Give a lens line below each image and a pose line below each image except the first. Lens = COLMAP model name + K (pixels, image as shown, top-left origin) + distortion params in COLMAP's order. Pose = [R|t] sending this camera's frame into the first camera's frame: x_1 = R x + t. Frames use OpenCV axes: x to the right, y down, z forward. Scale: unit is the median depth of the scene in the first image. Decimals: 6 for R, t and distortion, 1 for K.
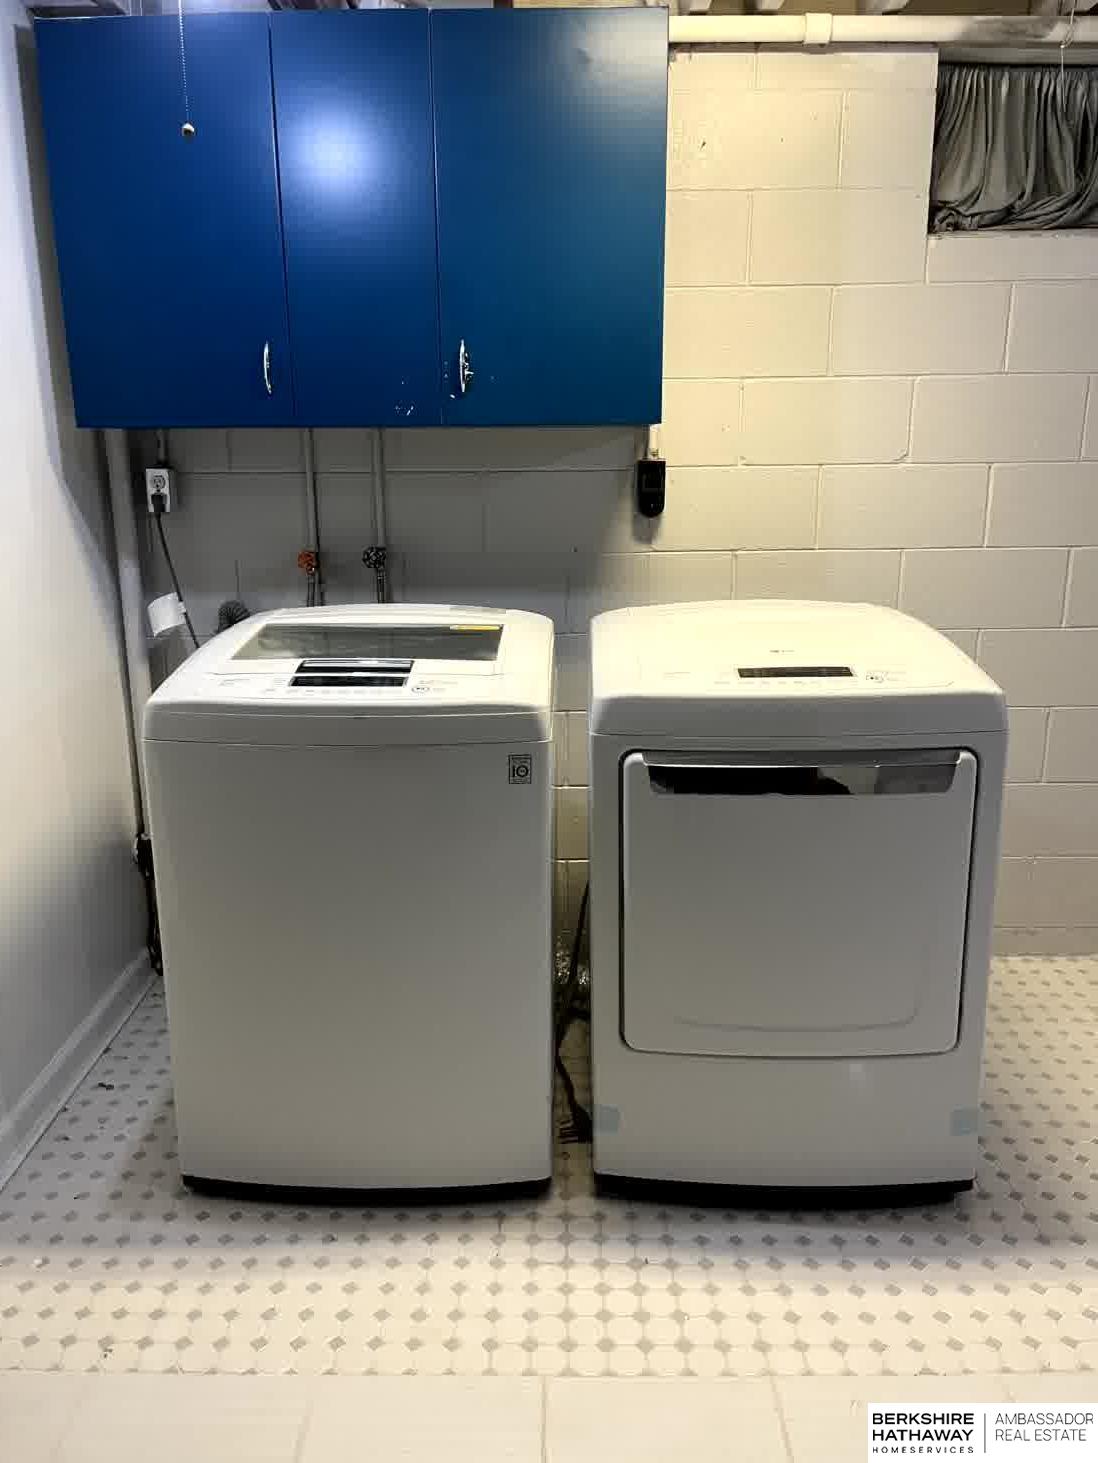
lens RADIAL K [[1095.0, 0, 554.1], [0, 1095.0, 723.6], [0, 0, 1]] dist [0.049733, -0.059391]
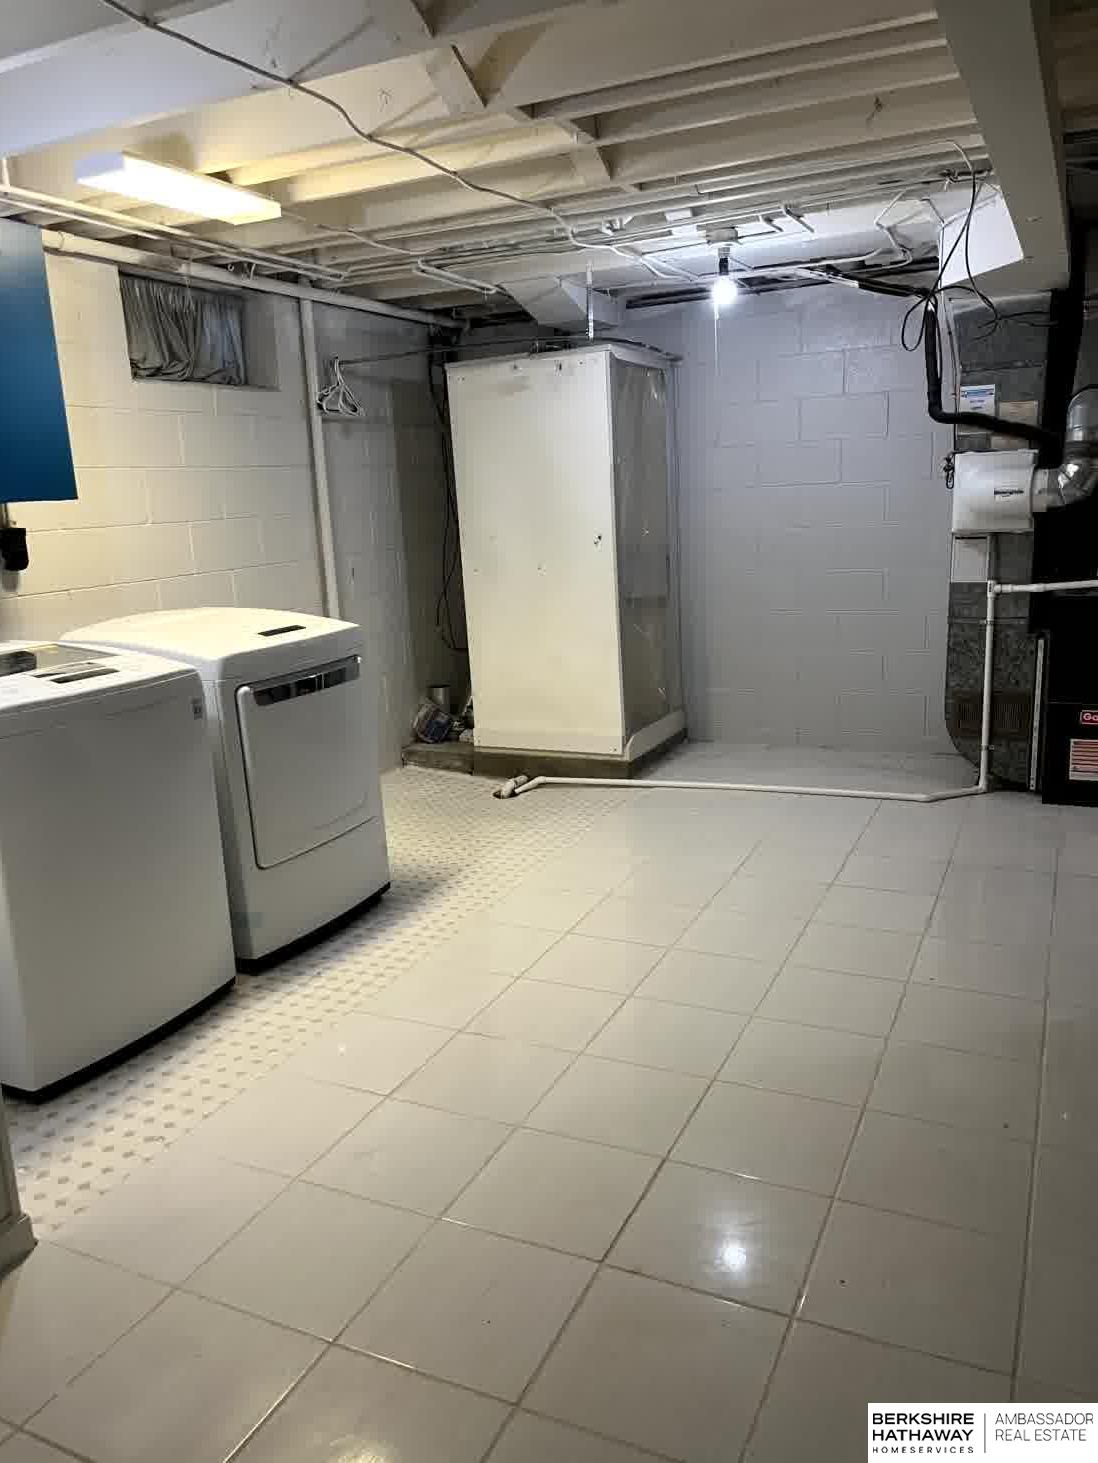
lens RADIAL K [[1095.0, 0, 542.8], [0, 1095.0, 733.1], [0, 0, 1]] dist [0.049733, -0.059391]
pose [[0.417908, -0.201445, 0.885874, -1.202841], [0.260046, 0.960831, 0.095814, 0.051217], [-0.870476, 0.190326, 0.453924, -0.157204]]
